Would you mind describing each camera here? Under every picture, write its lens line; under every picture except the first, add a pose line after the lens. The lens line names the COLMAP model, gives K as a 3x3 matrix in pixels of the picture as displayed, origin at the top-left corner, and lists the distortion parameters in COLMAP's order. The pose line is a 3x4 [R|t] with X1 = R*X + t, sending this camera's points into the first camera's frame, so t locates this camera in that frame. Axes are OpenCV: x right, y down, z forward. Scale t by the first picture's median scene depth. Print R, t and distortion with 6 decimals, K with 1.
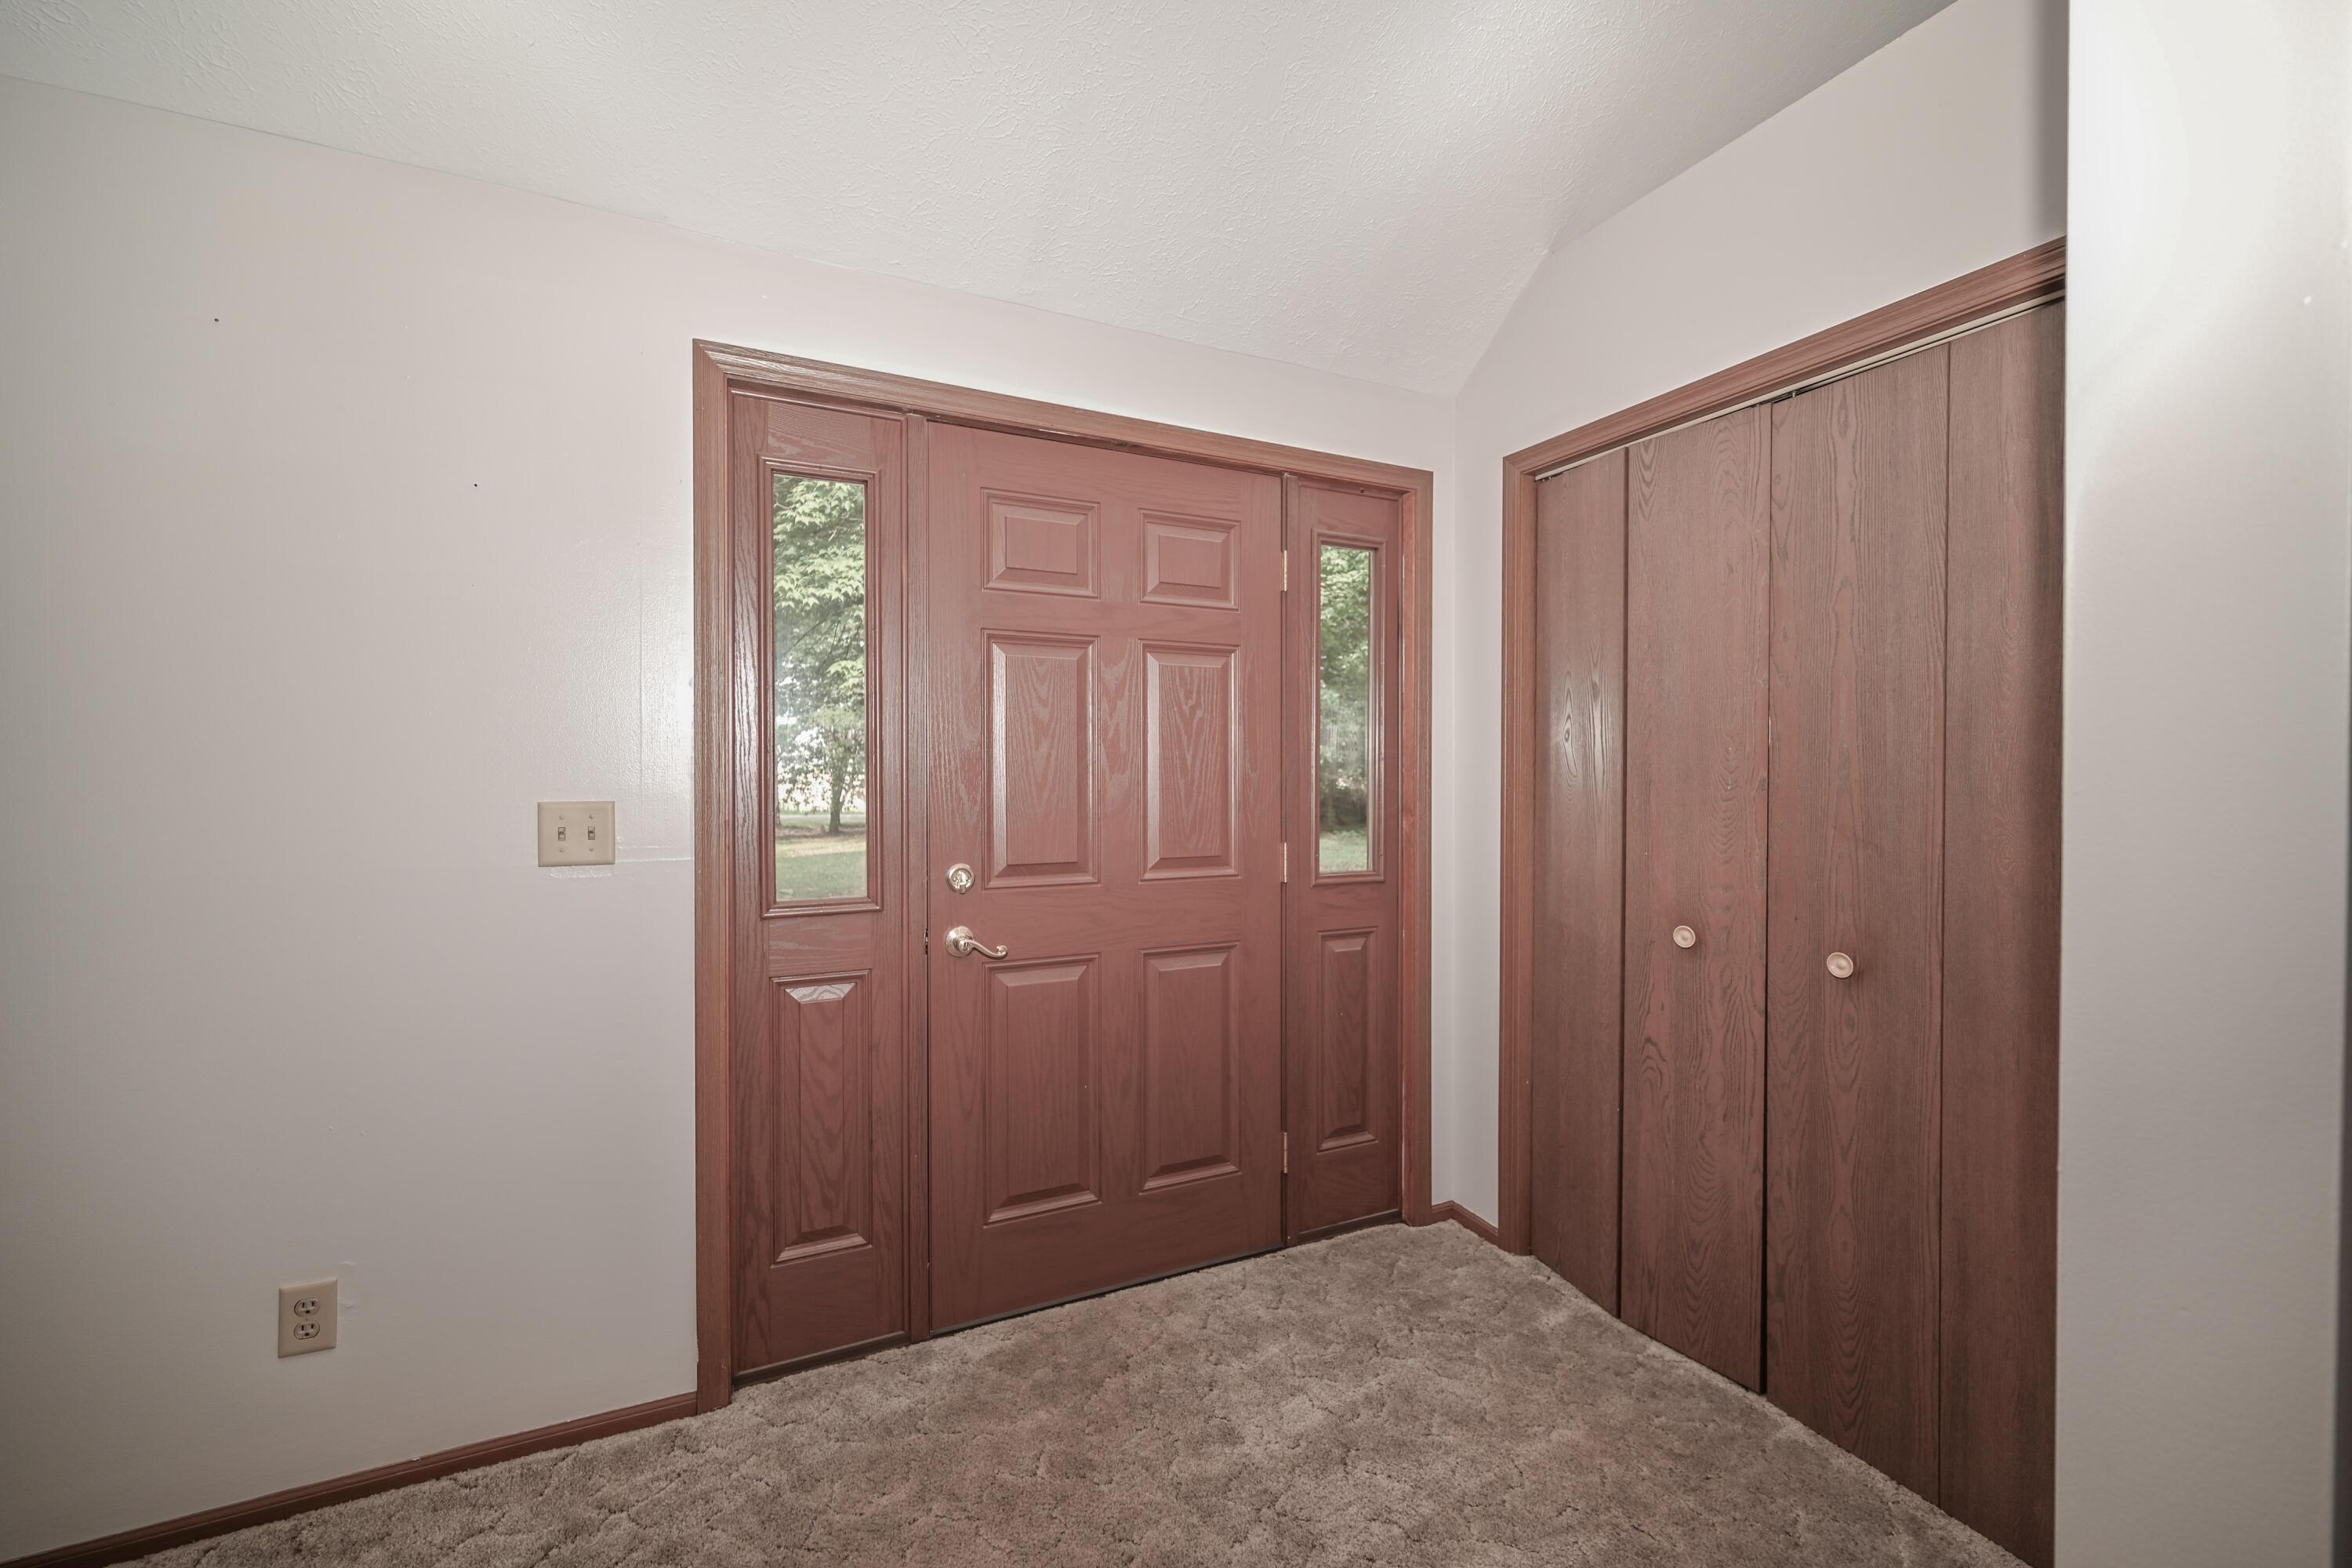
lens RADIAL K [[932.0, 0, 1176.0], [0, 932.0, 784.0], [0, 0, 1]] dist [0.000032, 0.000005]
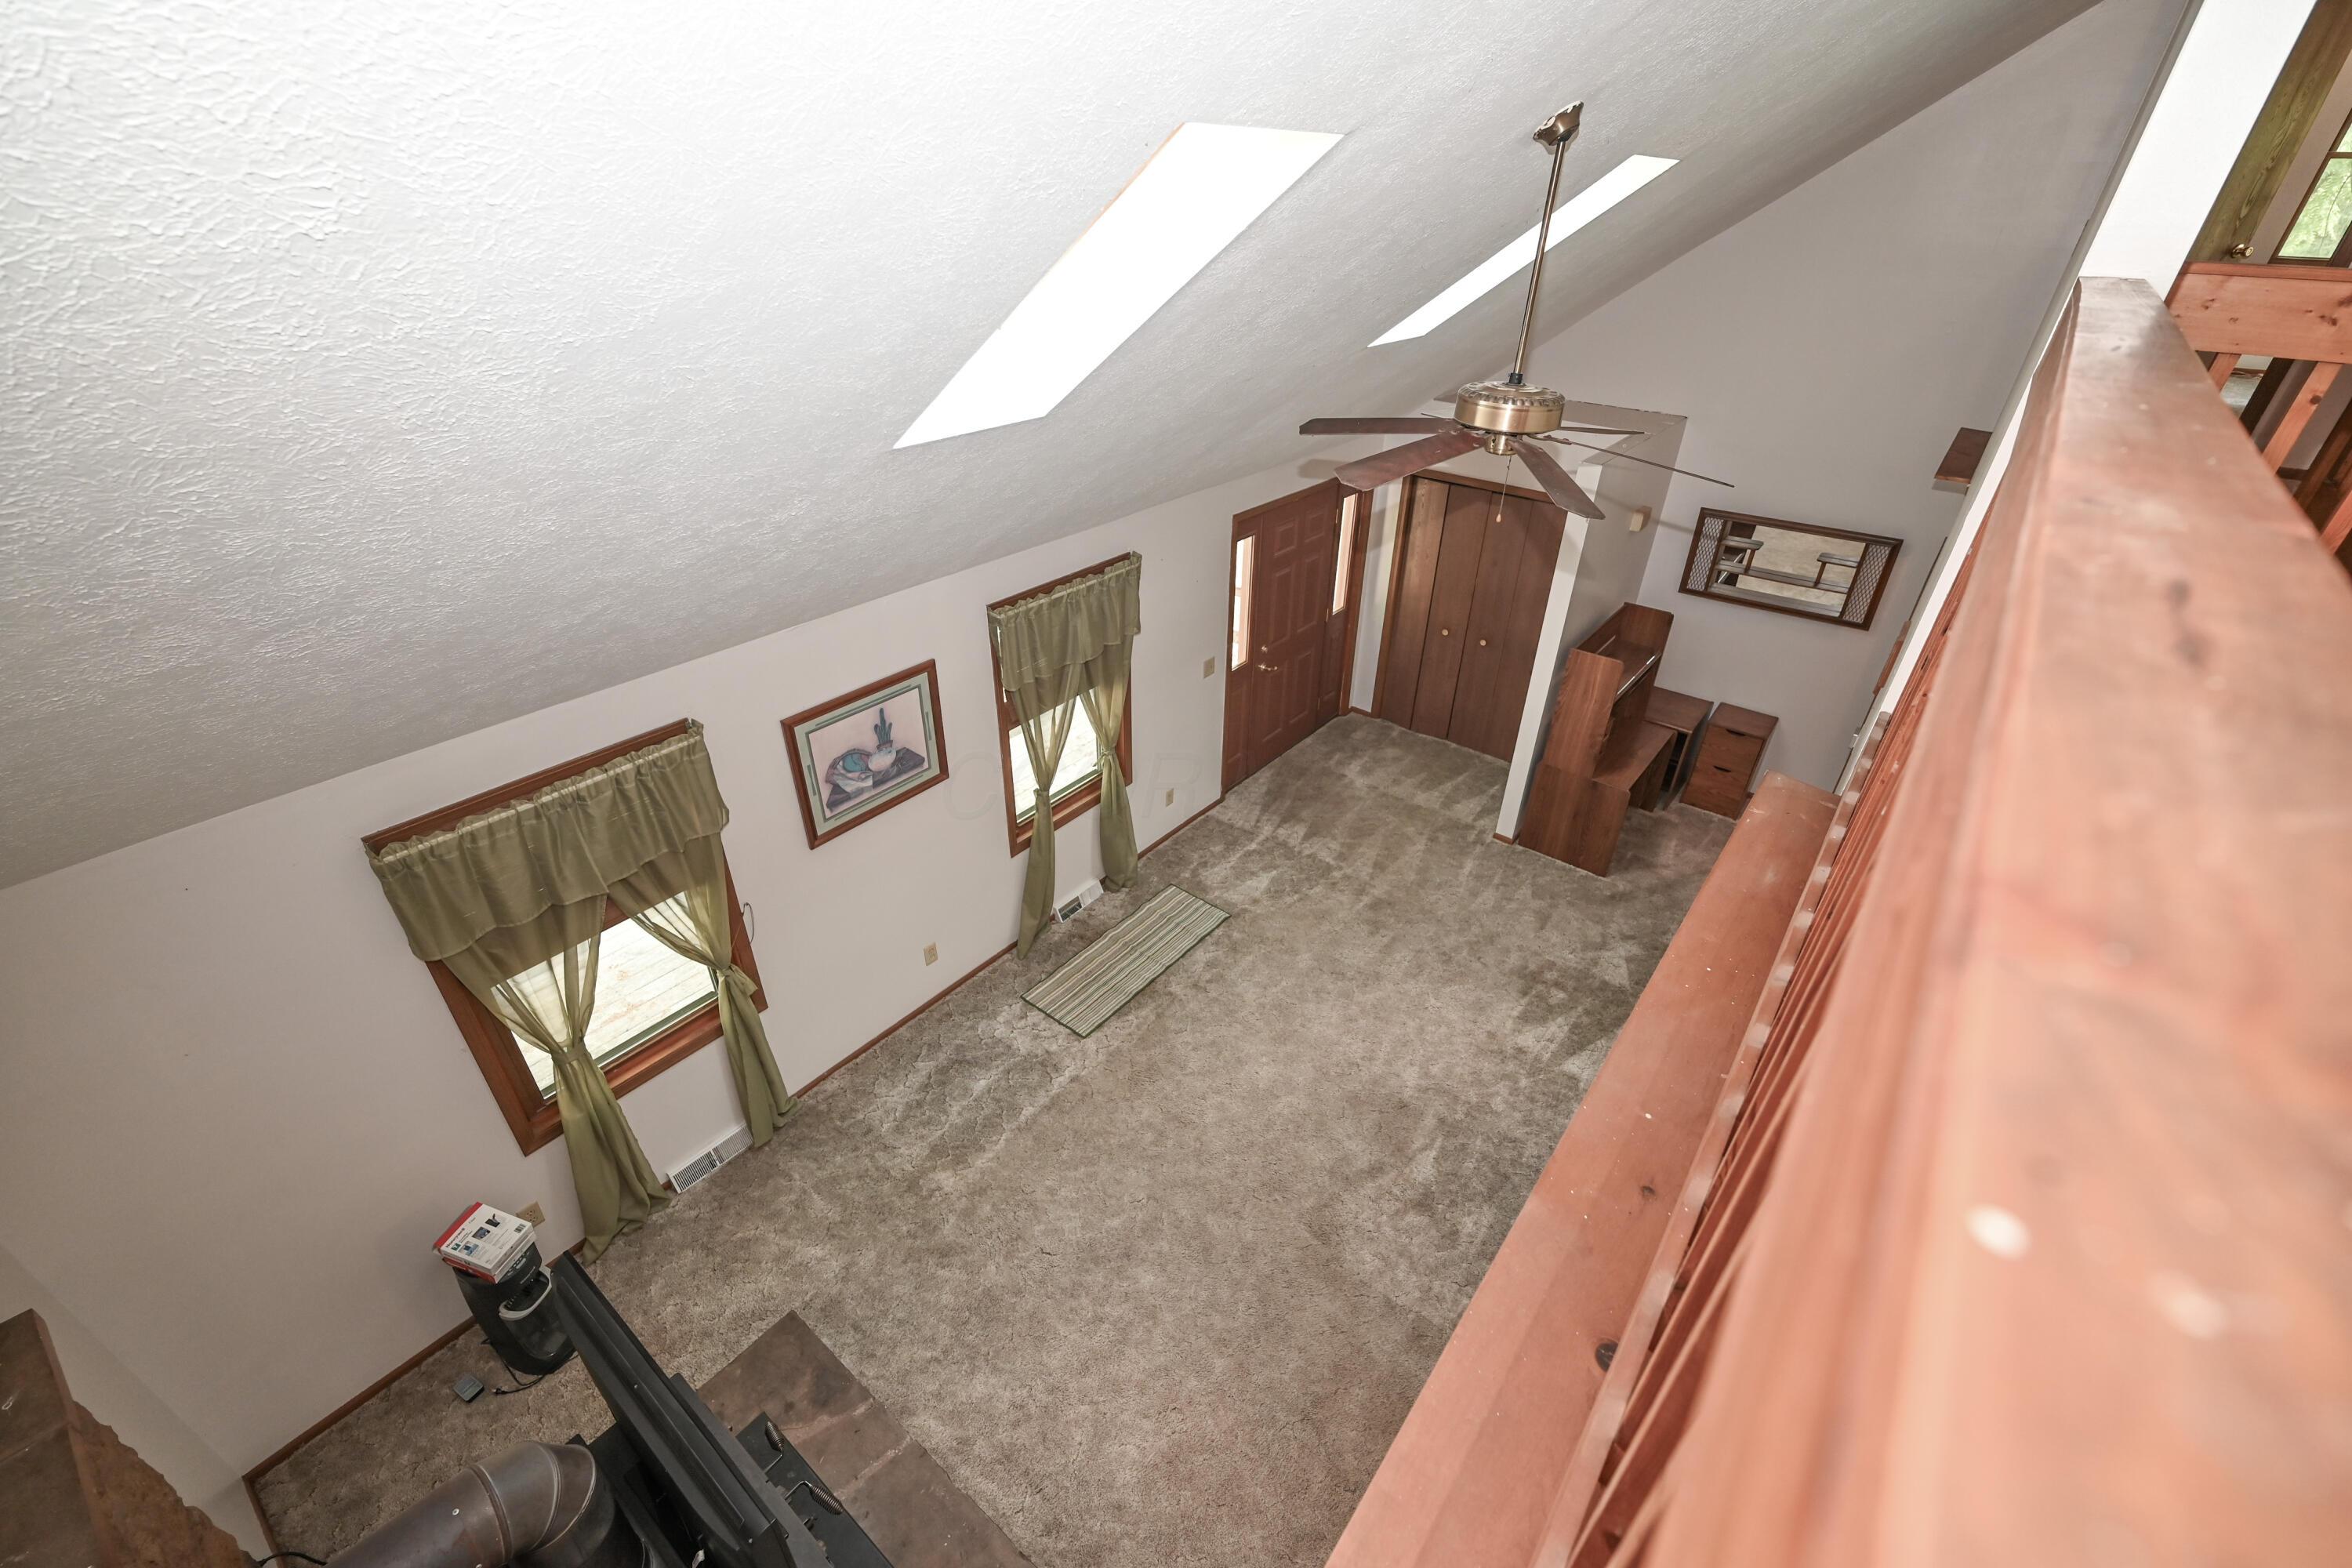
lens RADIAL K [[968.5, 0, 1176.0], [0, 968.5, 784.0], [0, 0, 1]] dist [-0.000048, -0.000002]
pose [[0.898878, -0.223603, 0.376855, -1.834363], [-0.005587, 0.854092, 0.520092, -1.213583], [-0.438163, -0.469605, 0.766475, -1.600964]]
